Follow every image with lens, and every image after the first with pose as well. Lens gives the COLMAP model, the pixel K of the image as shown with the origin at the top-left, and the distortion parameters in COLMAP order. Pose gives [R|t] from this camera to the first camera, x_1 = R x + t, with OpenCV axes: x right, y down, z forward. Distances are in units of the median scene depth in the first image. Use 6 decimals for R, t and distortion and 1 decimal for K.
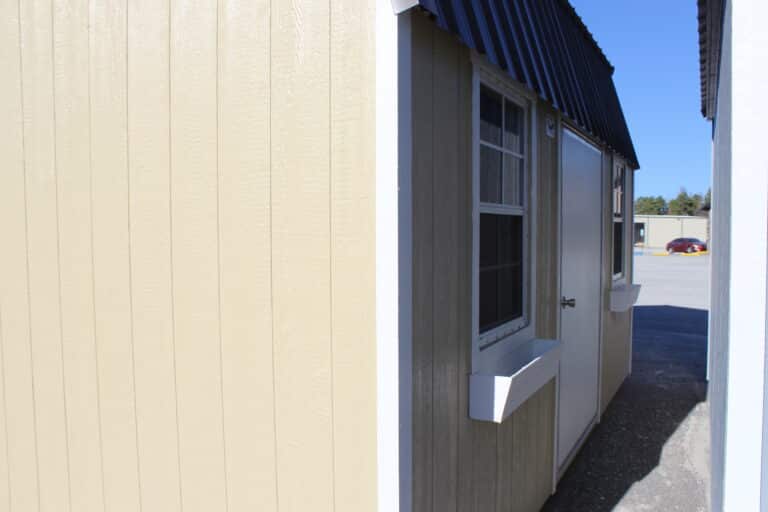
lens RADIAL K [[655.5, 0, 376.7], [0, 655.5, 258.5], [0, 0, 1]] dist [-0.160716, 0.145187]
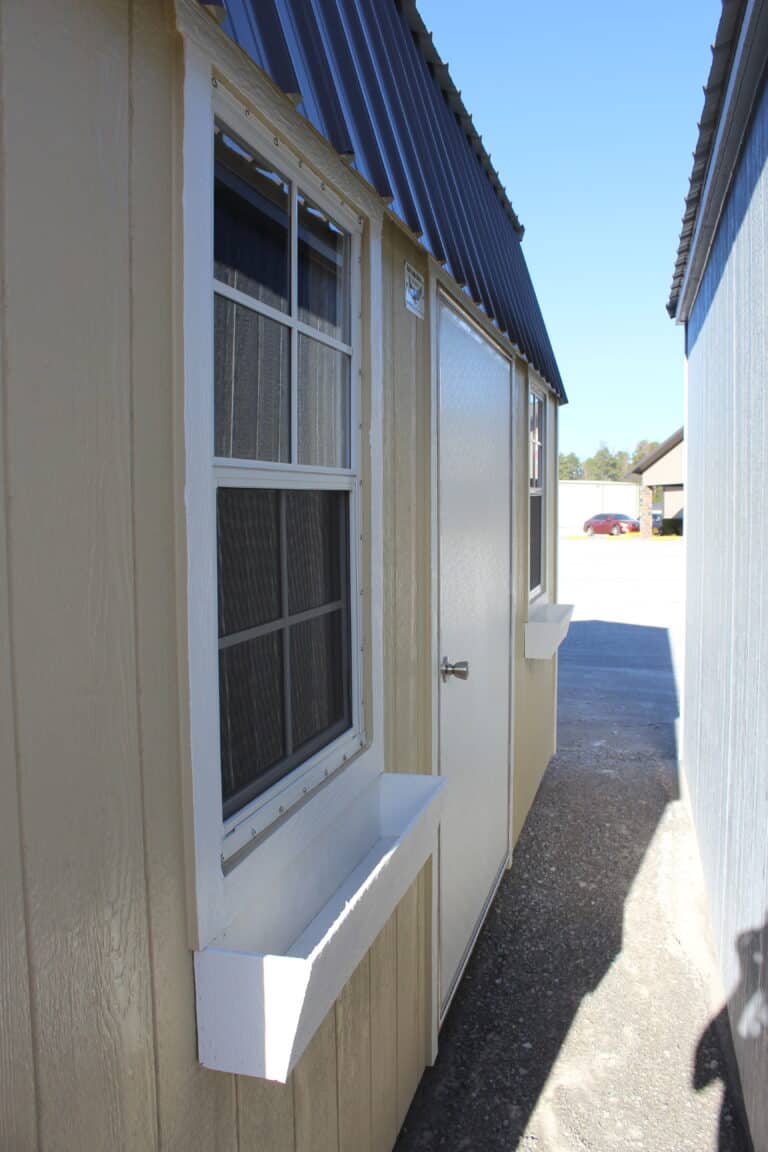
lens RADIAL K [[983.2, 0, 380.2], [0, 983.2, 571.7], [0, 0, 1]] dist [-0.160716, 0.145187]
pose [[0.975101, -0.018963, 0.220950, 0.071360], [0.013160, 0.999529, 0.027706, -0.021043], [-0.221371, -0.024108, 0.974892, 0.261030]]
